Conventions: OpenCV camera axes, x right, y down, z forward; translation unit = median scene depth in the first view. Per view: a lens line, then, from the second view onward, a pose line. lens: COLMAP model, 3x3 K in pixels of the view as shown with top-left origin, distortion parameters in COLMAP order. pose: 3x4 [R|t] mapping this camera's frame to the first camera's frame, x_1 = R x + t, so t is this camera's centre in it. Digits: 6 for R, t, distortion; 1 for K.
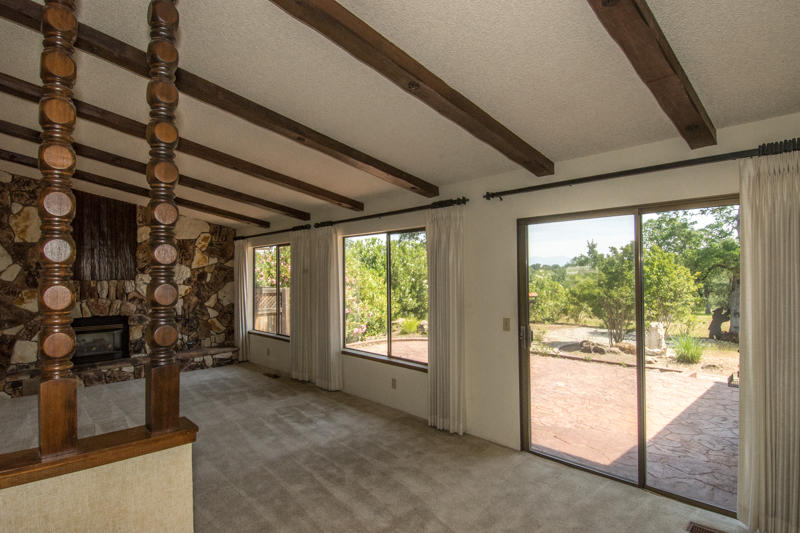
lens RADIAL K [[427.3, 0, 400.0], [0, 427.3, 266.5], [0, 0, 1]] dist [0.037349, -0.043328]
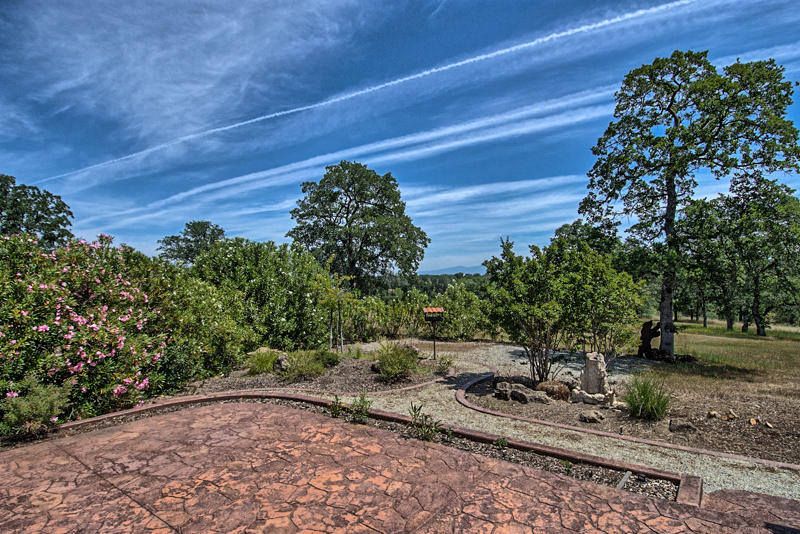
lens RADIAL K [[419.6, 0, 400.0], [0, 419.6, 267.0], [0, 0, 1]] dist [0.039576, -0.044906]
pose [[0.986172, -0.004980, 0.165650, 0.297834], [0.008574, 0.999743, -0.020989, 0.003710], [-0.165503, 0.022119, 0.985961, 0.653164]]
